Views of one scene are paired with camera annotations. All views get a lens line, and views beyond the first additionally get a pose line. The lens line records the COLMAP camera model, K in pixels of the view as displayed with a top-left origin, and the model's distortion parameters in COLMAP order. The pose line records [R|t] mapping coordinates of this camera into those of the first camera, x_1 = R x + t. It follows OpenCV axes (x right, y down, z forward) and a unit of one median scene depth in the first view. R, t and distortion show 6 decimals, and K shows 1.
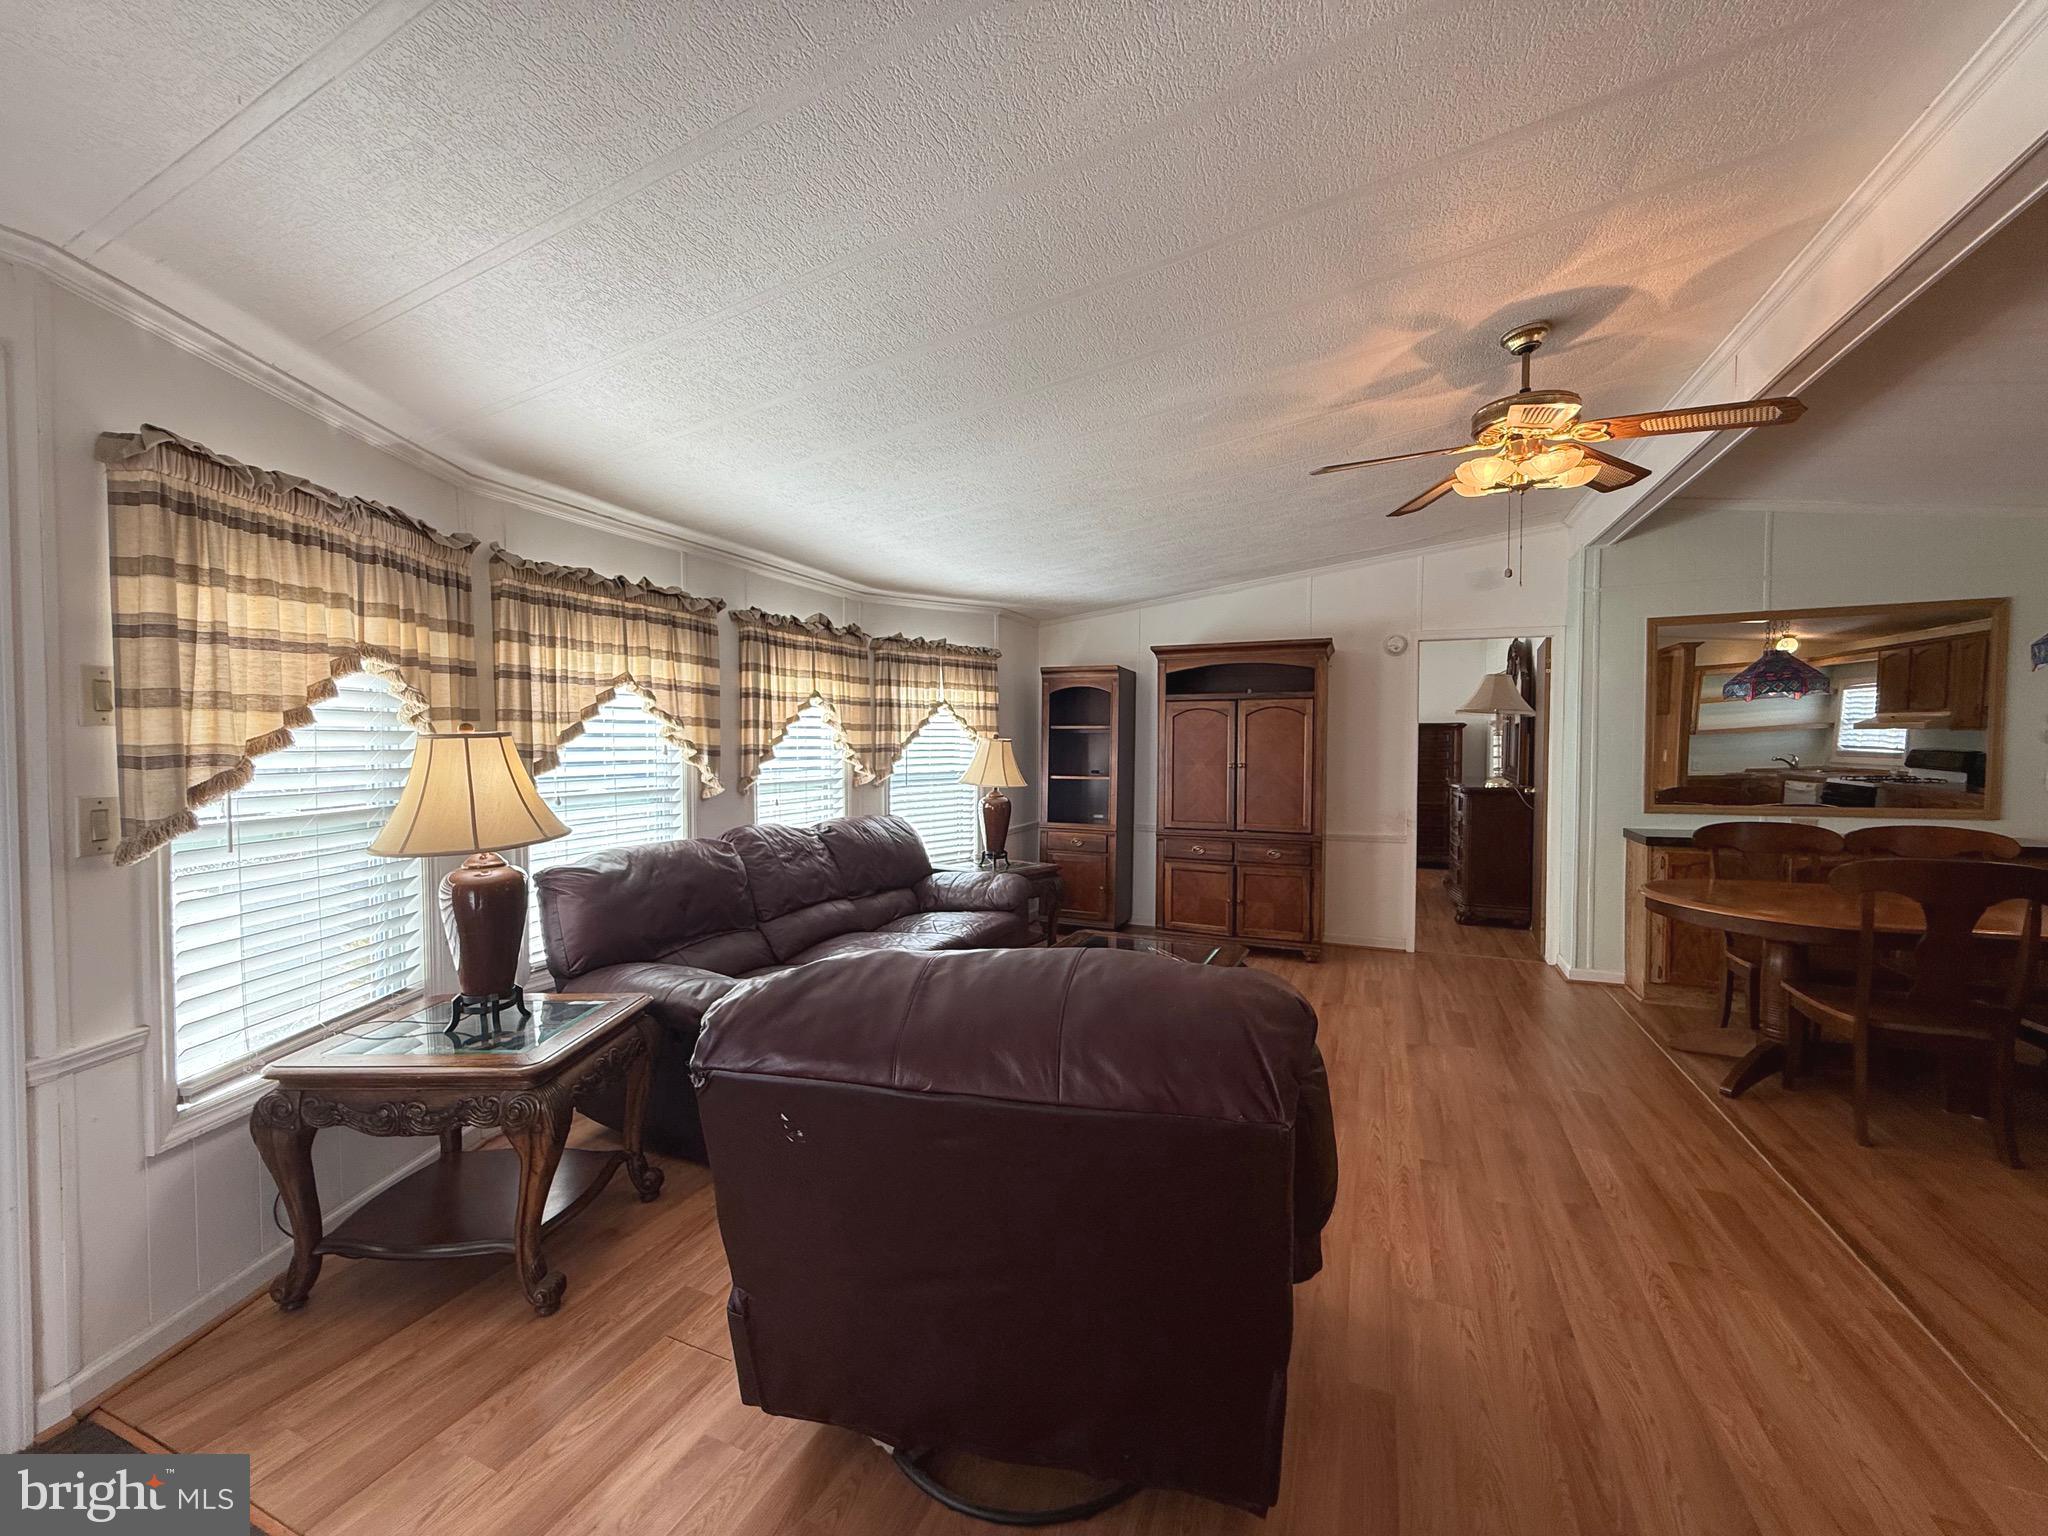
lens RADIAL K [[815.1, 0, 1020.7], [0, 815.1, 765.7], [0, 0, 1]] dist [0.001436, -0.000392]
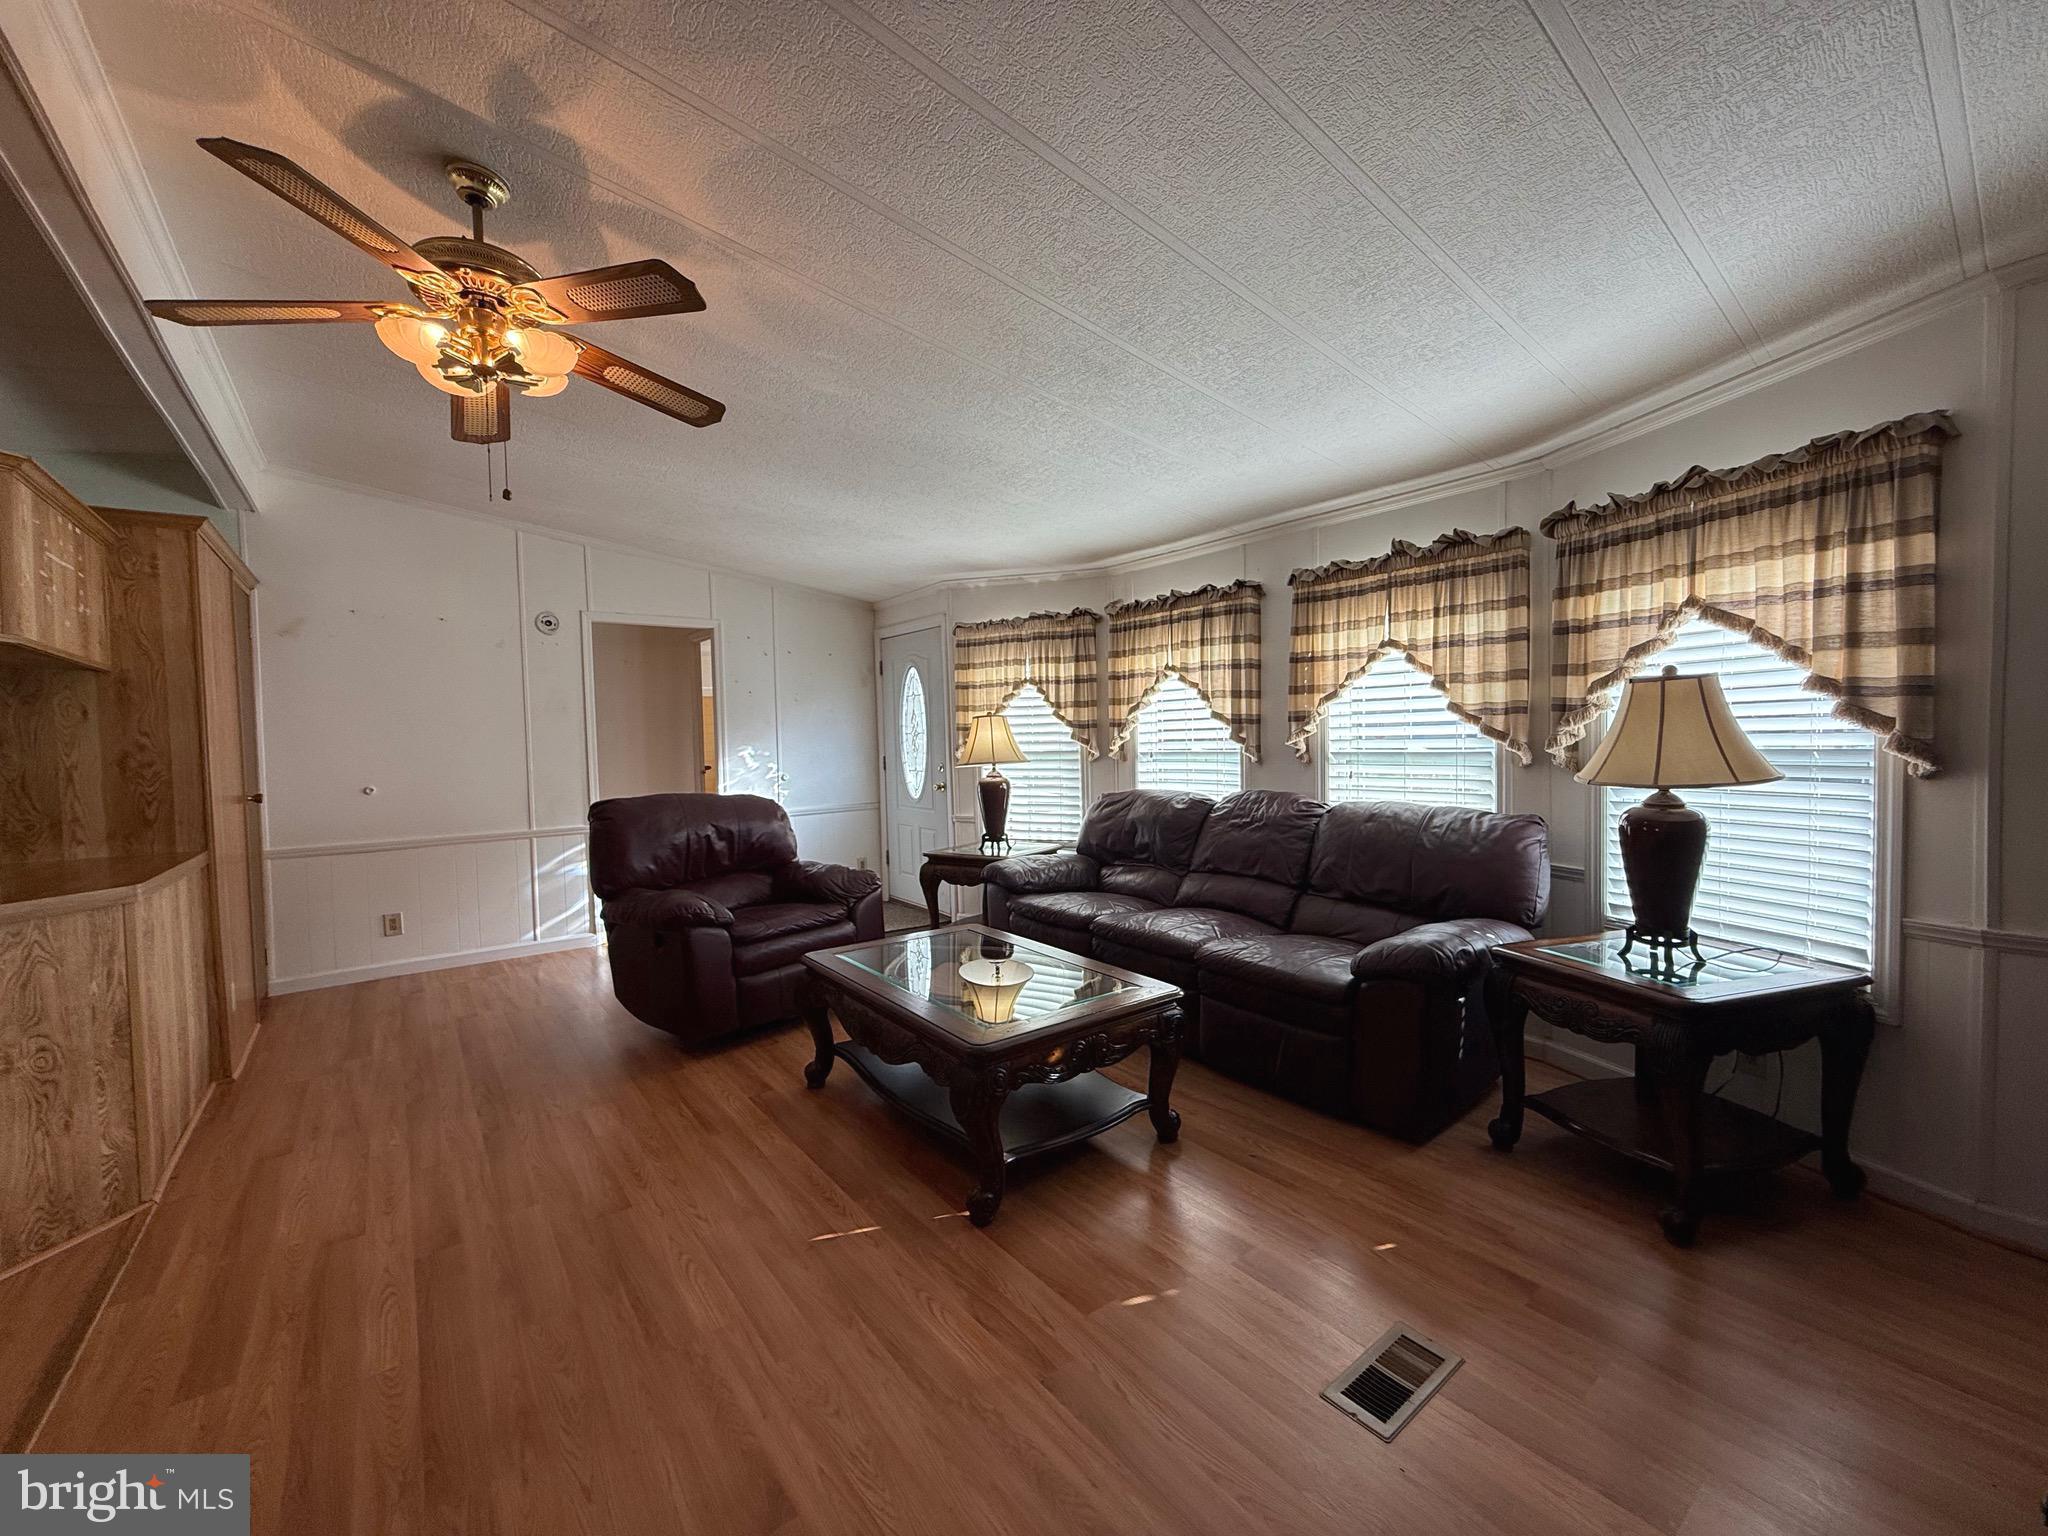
lens RADIAL K [[815.1, 0, 1018.1], [0, 815.1, 770.2], [0, 0, 1]] dist [0.001436, -0.000392]
pose [[-0.484985, 0.042441, -0.873492, 0.864455], [-0.004303, 0.998694, 0.050914, -0.004683], [0.874512, 0.028451, -0.484169, 1.490413]]
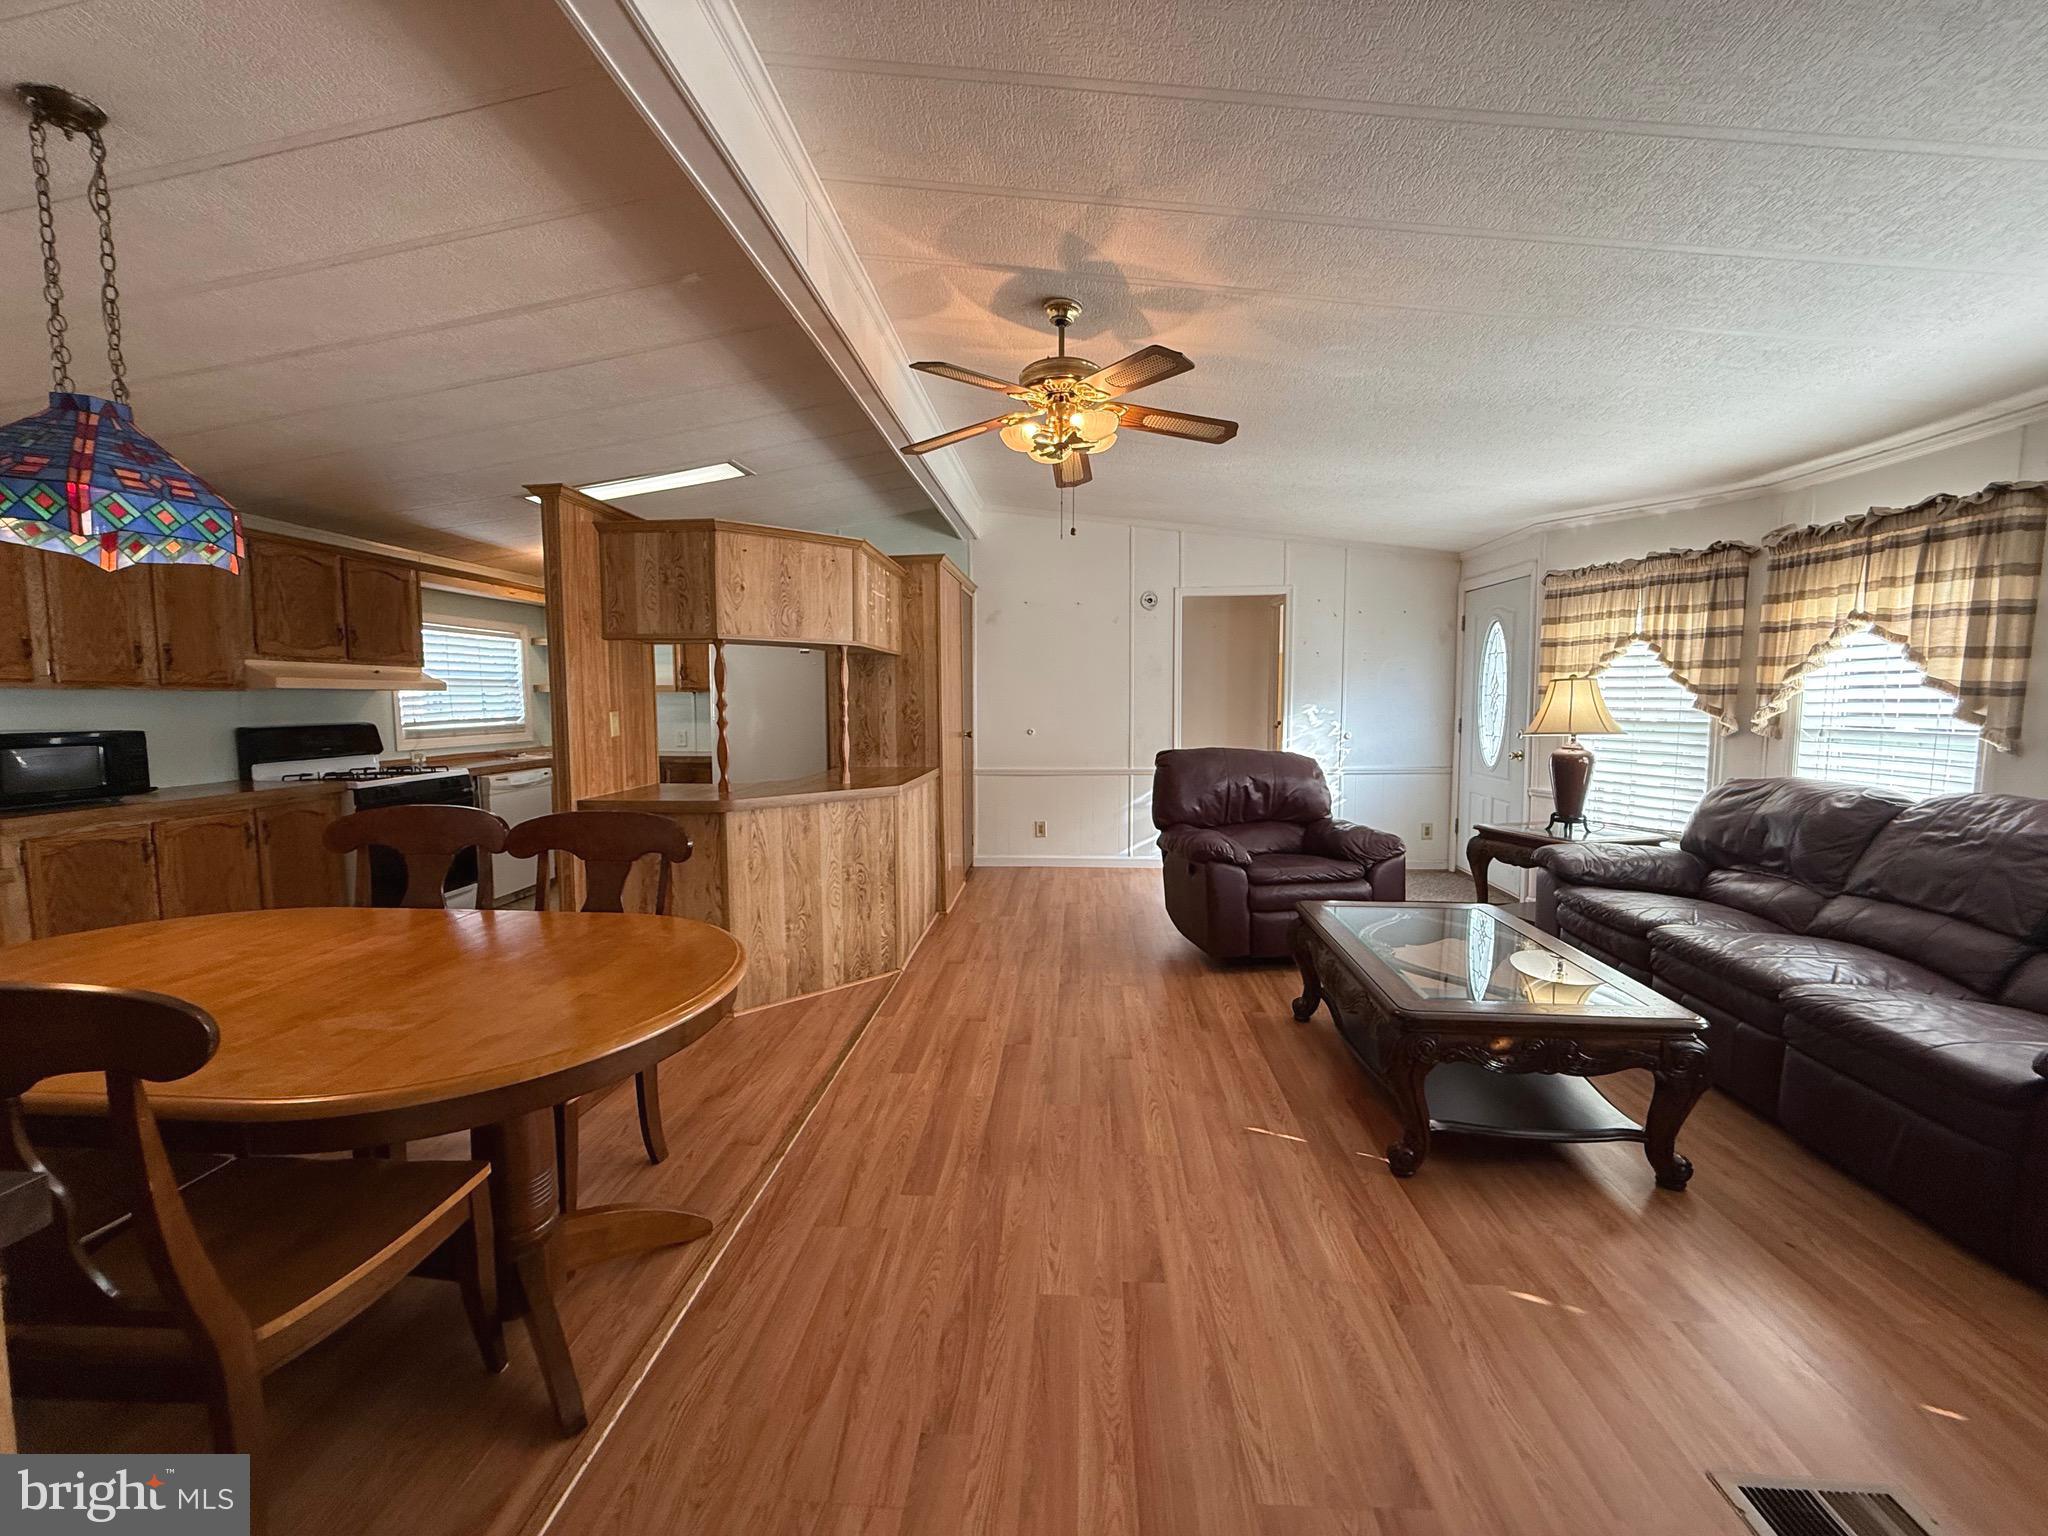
lens RADIAL K [[815.1, 0, 1021.6], [0, 815.1, 767.3], [0, 0, 1]] dist [0.001436, -0.000392]
pose [[-0.944291, 0.032543, -0.327500, 0.844077], [-0.005260, 0.993480, 0.113886, -0.031880], [0.329071, 0.109264, -0.937963, 1.672998]]
